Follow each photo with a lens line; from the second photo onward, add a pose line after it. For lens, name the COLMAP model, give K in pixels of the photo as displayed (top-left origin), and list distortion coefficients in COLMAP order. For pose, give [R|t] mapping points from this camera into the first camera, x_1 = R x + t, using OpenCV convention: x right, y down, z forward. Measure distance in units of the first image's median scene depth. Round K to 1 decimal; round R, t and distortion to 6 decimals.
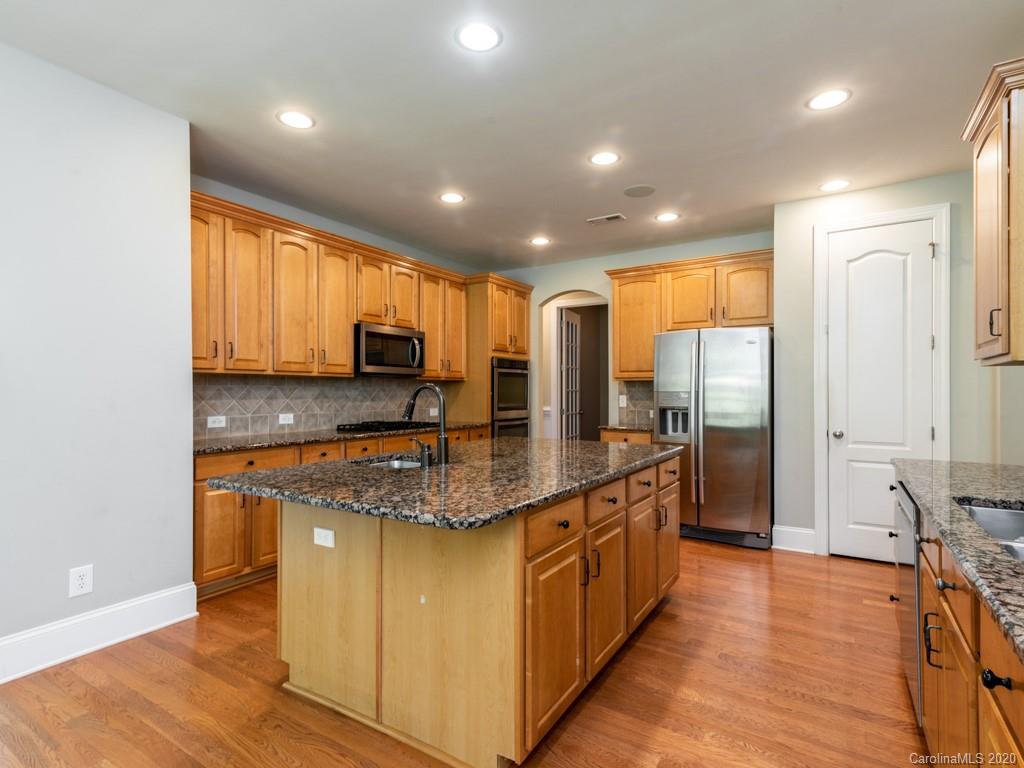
lens RADIAL K [[514.9, 0, 512.4], [0, 514.9, 388.3], [0, 0, 1]] dist [0.023628, 0.000241]
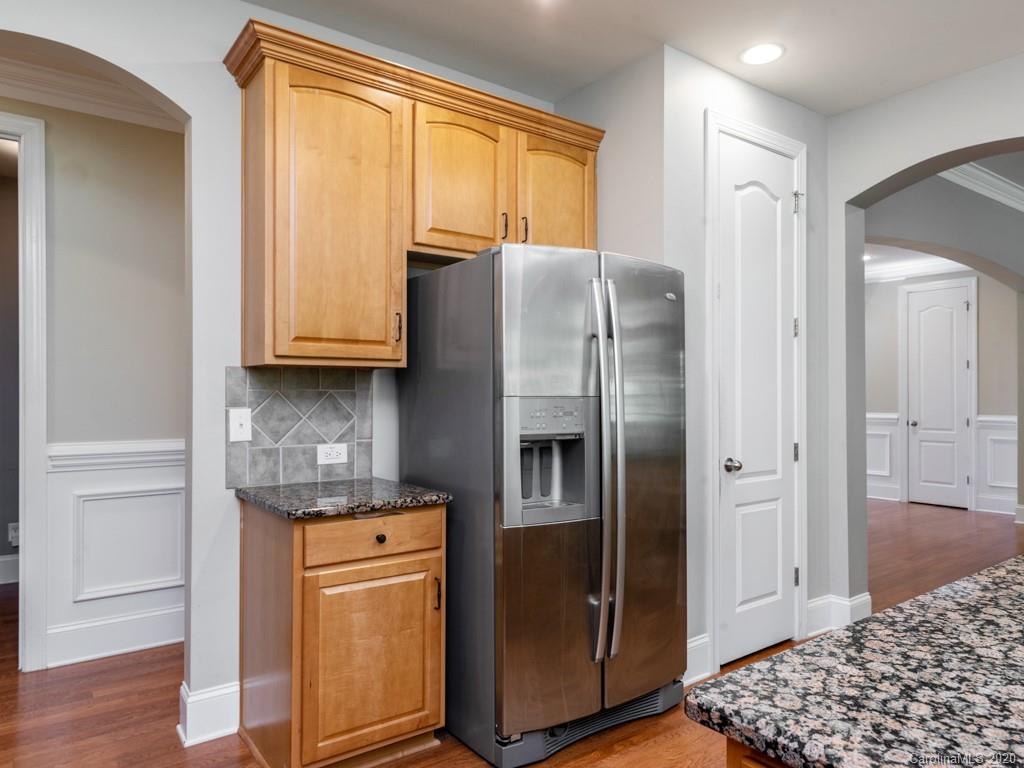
lens RADIAL K [[685.6, 0, 512.0], [0, 685.6, 384.0], [0, 0, 1]] dist [-0.001879, -0.001808]
pose [[0.361523, 0.015389, 0.932236, -0.216045], [-0.000327, 0.999866, -0.016378, 0.007045], [-0.932363, 0.005616, 0.361479, 0.945479]]
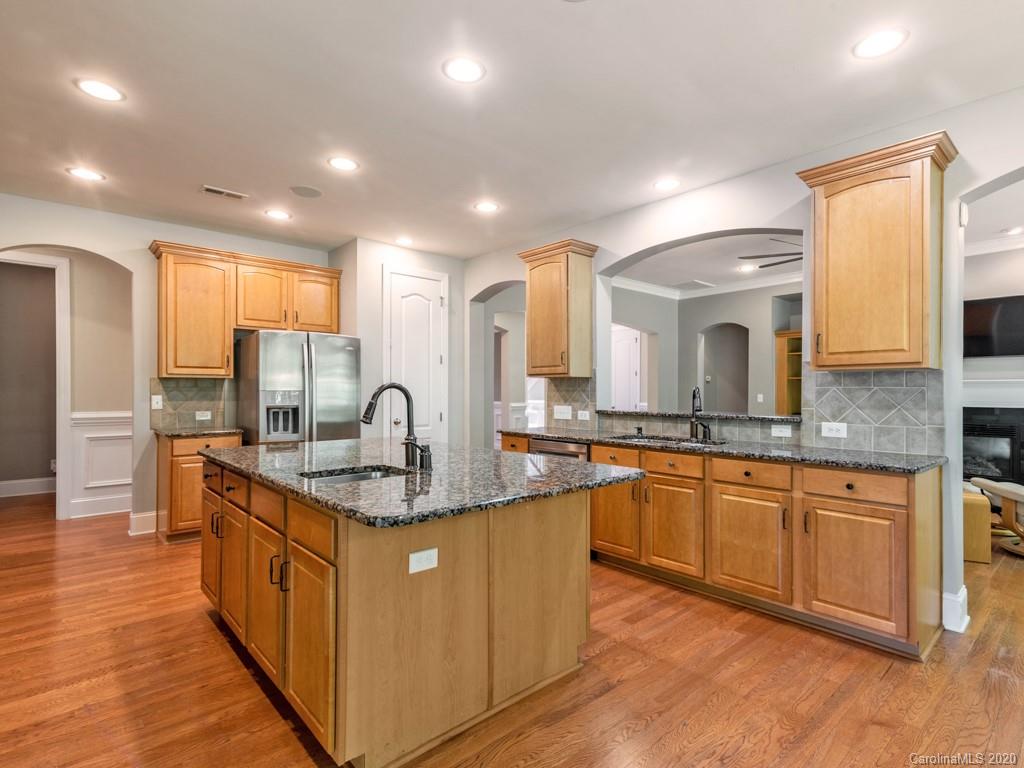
lens RADIAL K [[524.6, 0, 510.4], [0, 524.6, 386.6], [0, 0, 1]] dist [-0.001020, 0.000159]
pose [[0.277794, 0.006227, 0.960621, -0.614003], [-0.005259, 0.999974, -0.004961, 0.001466], [-0.960626, -0.003673, 0.277819, 0.328768]]
